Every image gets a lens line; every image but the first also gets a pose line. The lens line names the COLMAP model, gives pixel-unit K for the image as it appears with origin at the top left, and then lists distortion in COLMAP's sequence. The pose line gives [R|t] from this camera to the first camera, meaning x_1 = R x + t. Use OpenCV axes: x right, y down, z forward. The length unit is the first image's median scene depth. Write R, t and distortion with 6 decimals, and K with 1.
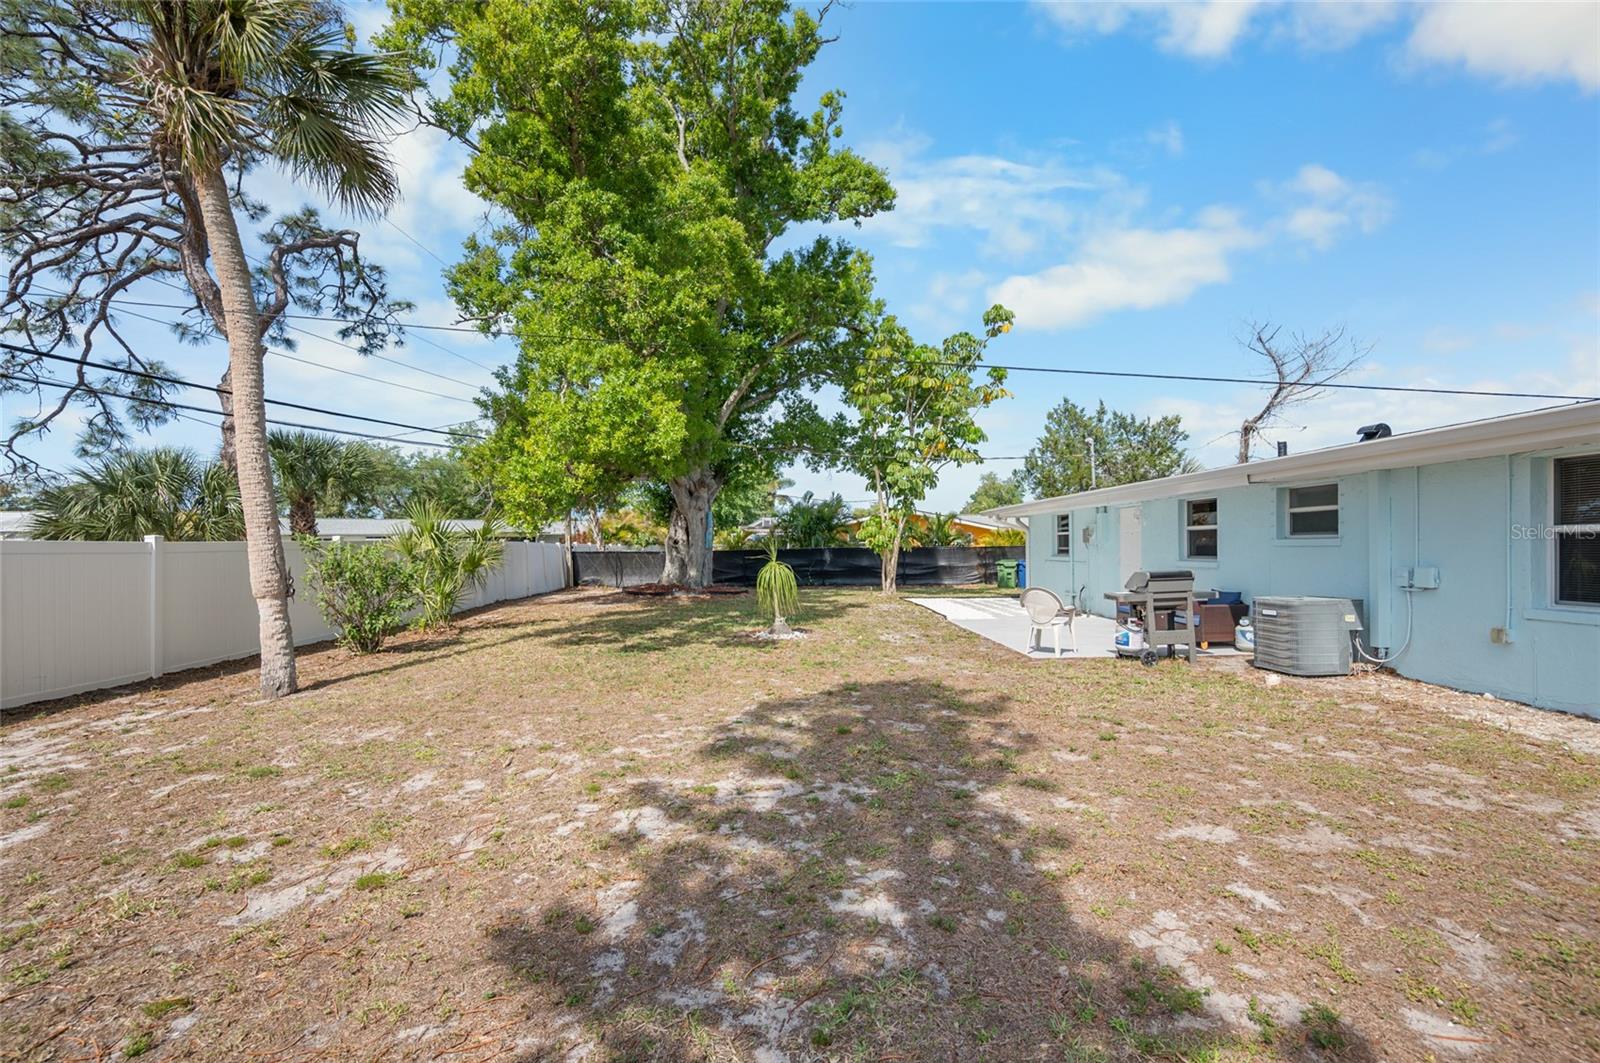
lens RADIAL K [[639.1, 0, 800.0], [0, 639.1, 531.5], [0, 0, 1]] dist [0.020361, 0.000034]
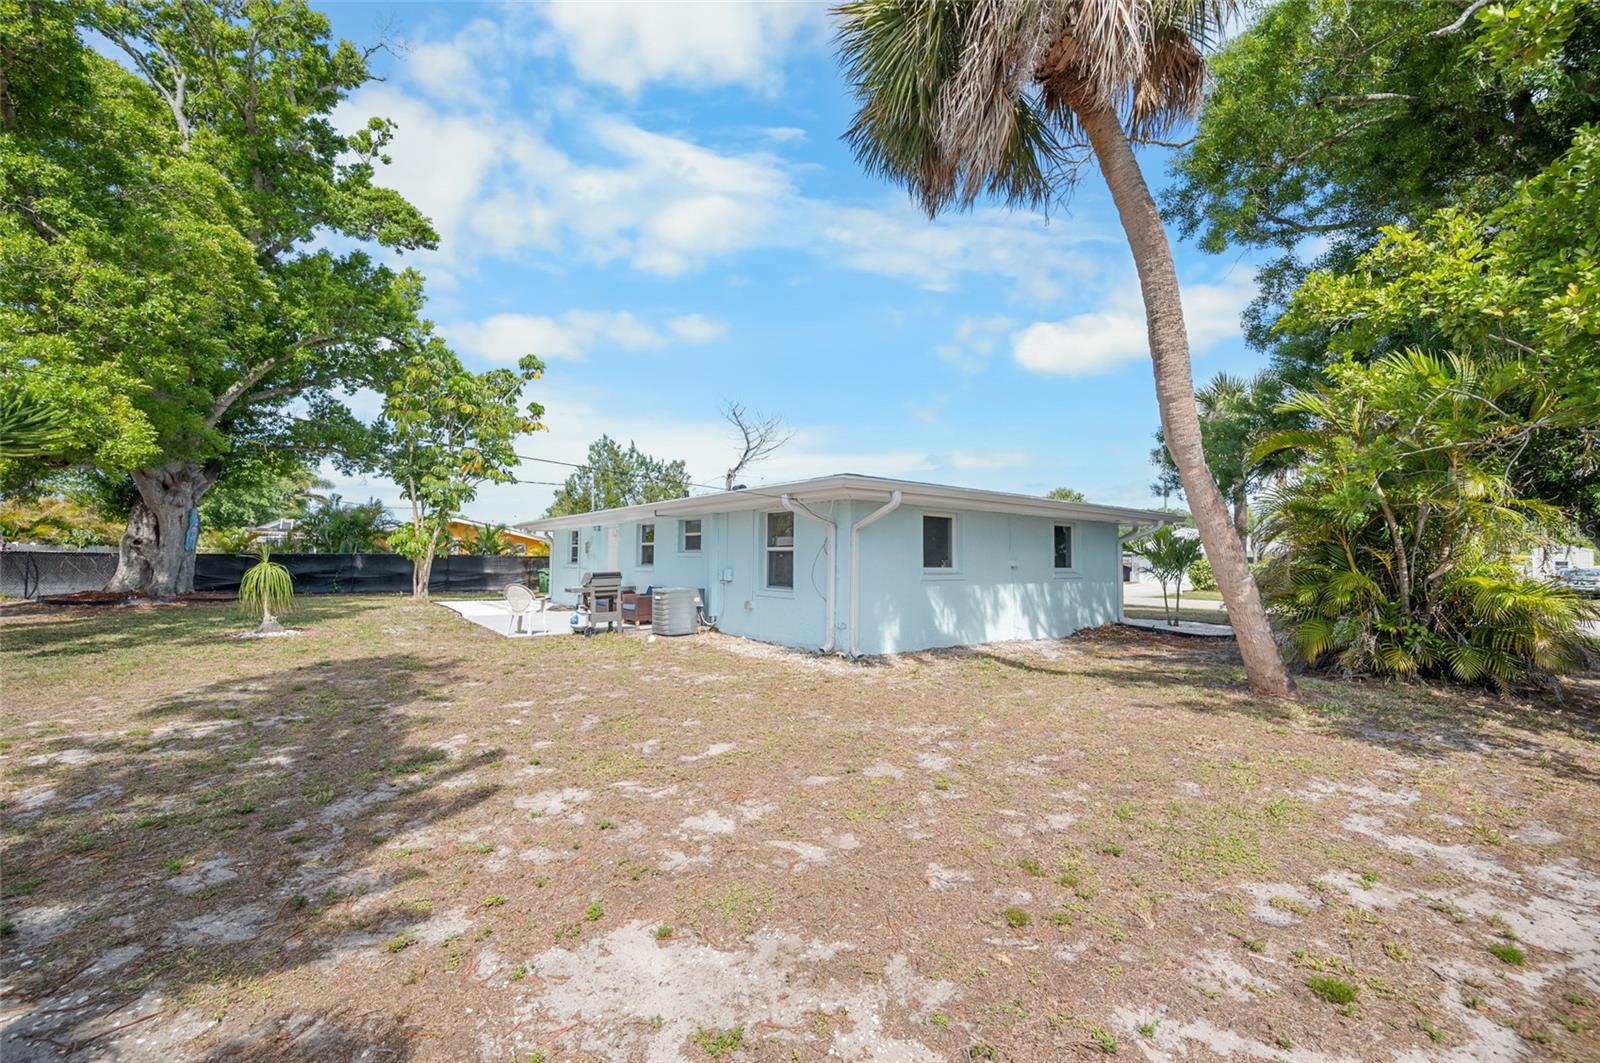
lens RADIAL K [[637.1, 0, 823.4], [0, 637.1, 530.6], [0, 0, 1]] dist [-0.015704, 0.004916]
pose [[0.808948, 0.046567, 0.586033, 0.058472], [-0.032909, 0.998882, -0.033945, -0.000274], [-0.586958, 0.008174, 0.809576, -0.237314]]
